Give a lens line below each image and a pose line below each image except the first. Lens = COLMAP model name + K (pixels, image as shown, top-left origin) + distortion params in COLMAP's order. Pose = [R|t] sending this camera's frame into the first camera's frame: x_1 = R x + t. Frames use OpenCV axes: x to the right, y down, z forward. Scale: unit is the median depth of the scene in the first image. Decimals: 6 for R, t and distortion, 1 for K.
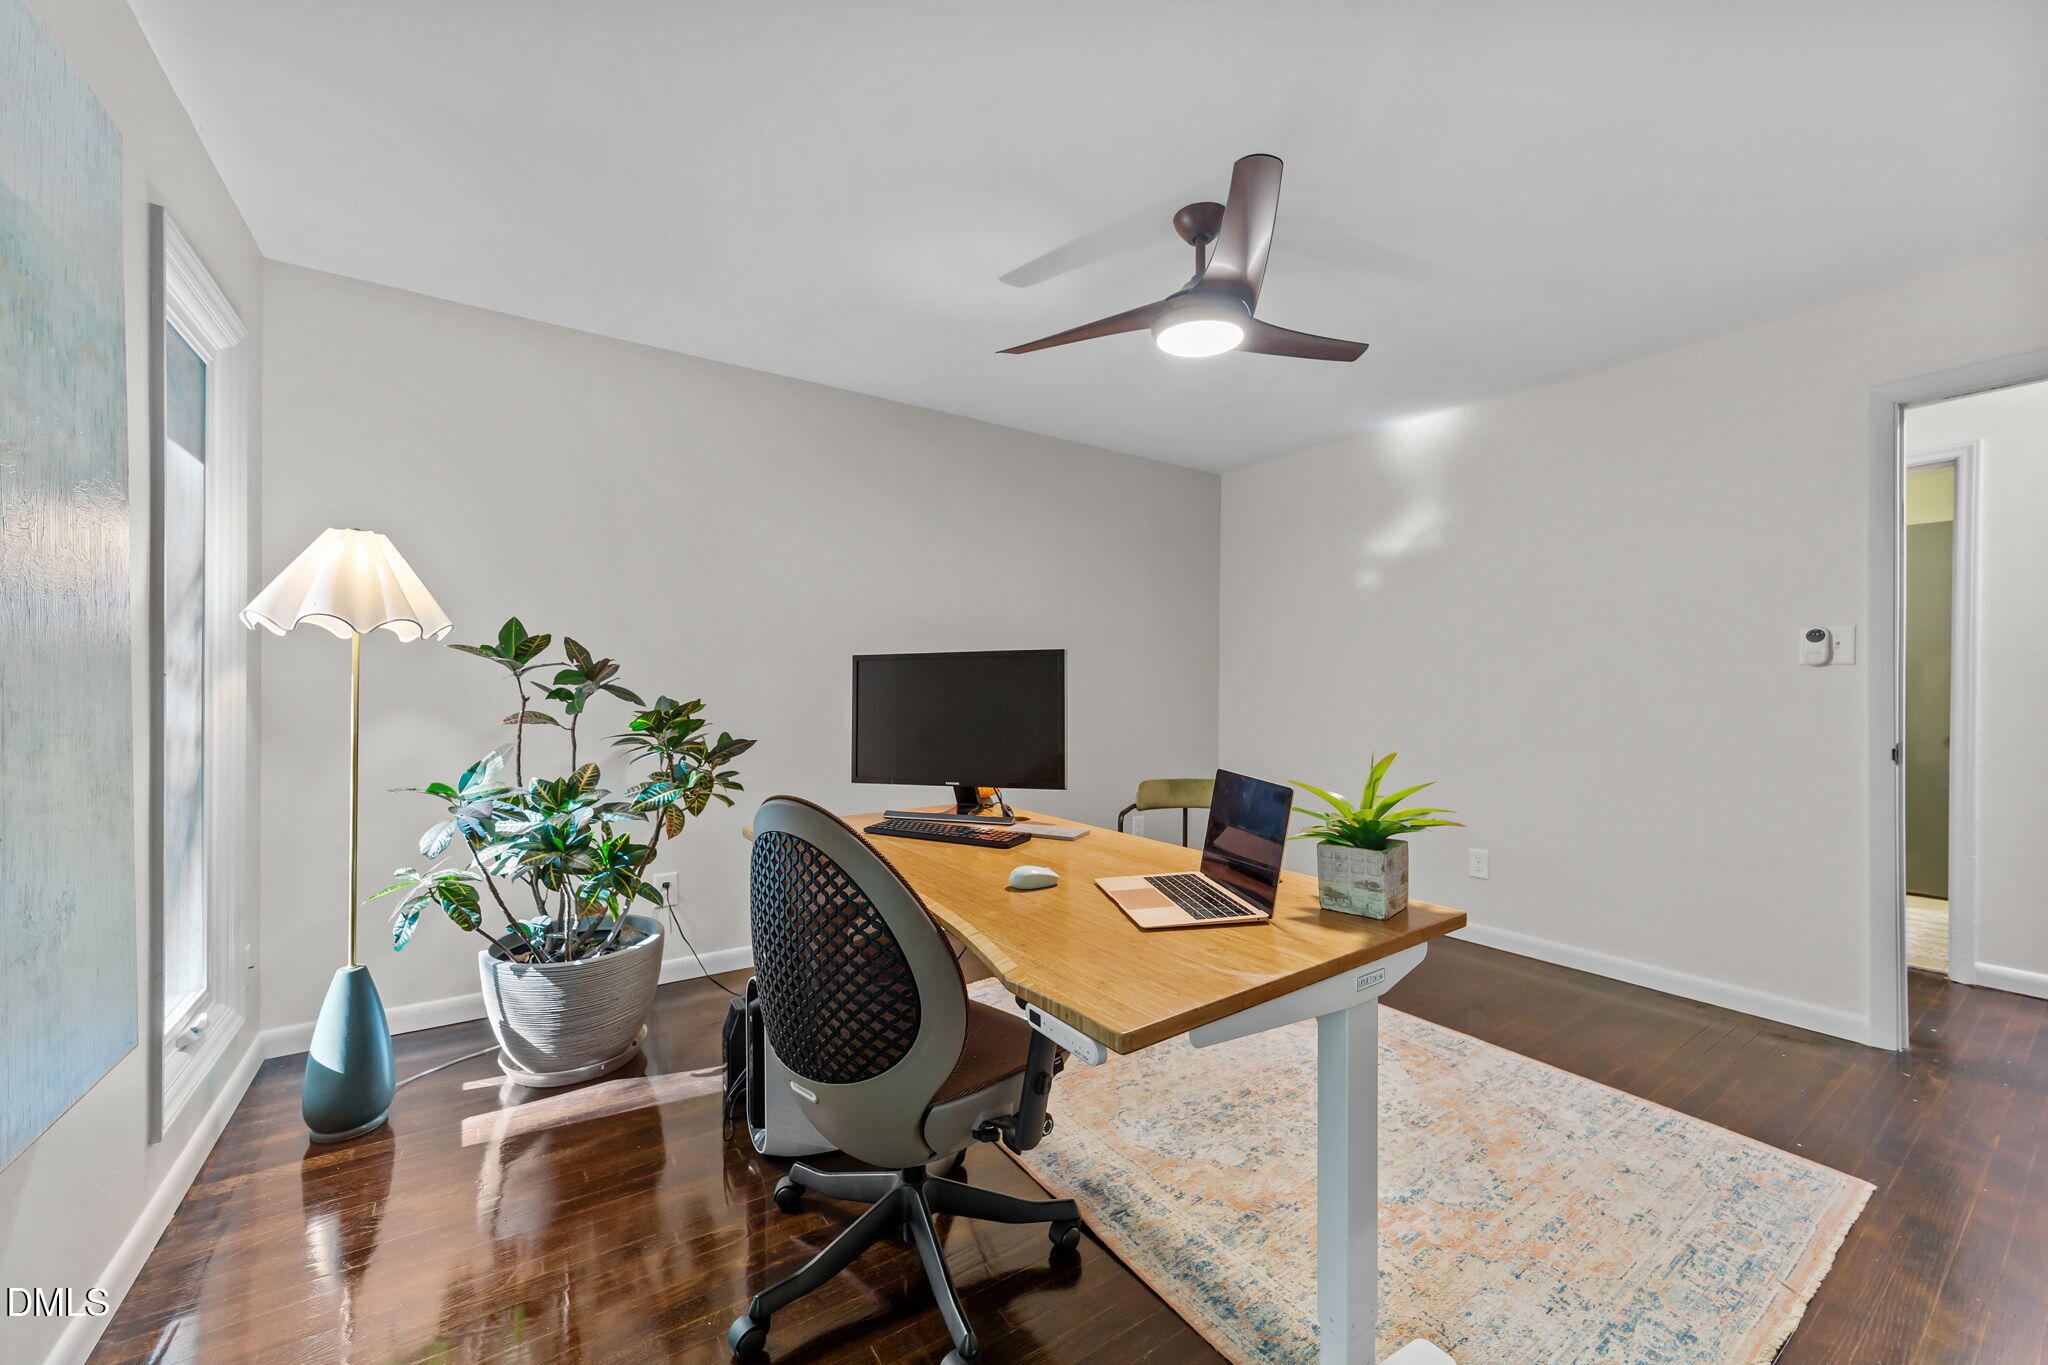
lens RADIAL K [[790.5, 0, 1029.2], [0, 790.5, 689.8], [0, 0, 1]] dist [-0.003584, 0.000496]
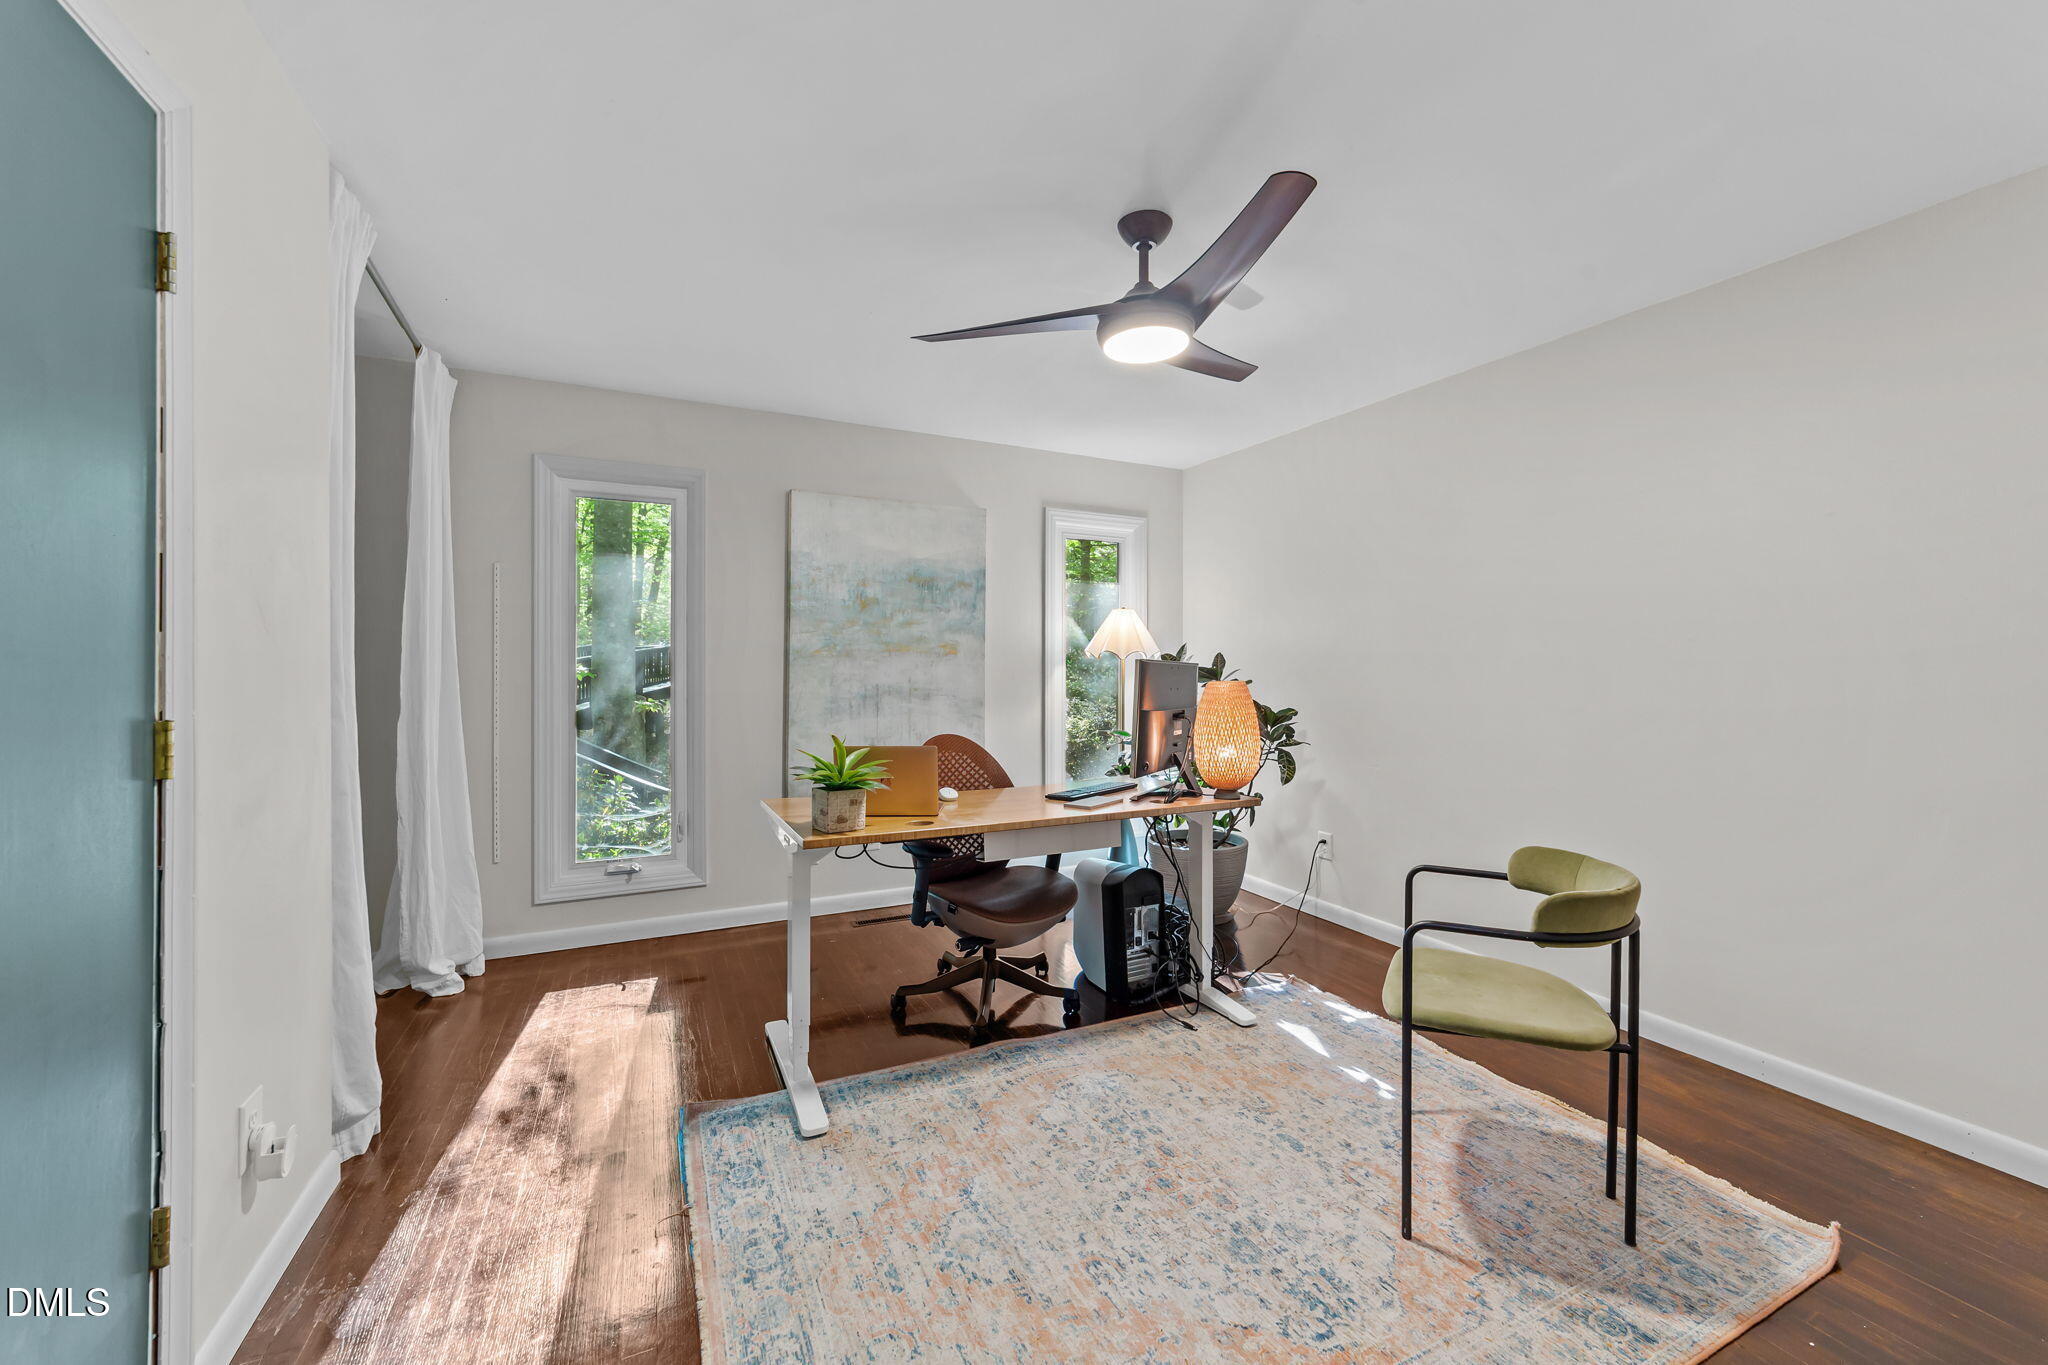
lens RADIAL K [[790.5, 0, 1024.6], [0, 790.5, 669.1], [0, 0, 1]] dist [-0.003584, 0.000496]
pose [[-0.150619, 0.008349, -0.988557, 1.728545], [0.004167, 0.999961, 0.007811, -0.070890], [0.988583, -0.002943, -0.150648, 1.425168]]
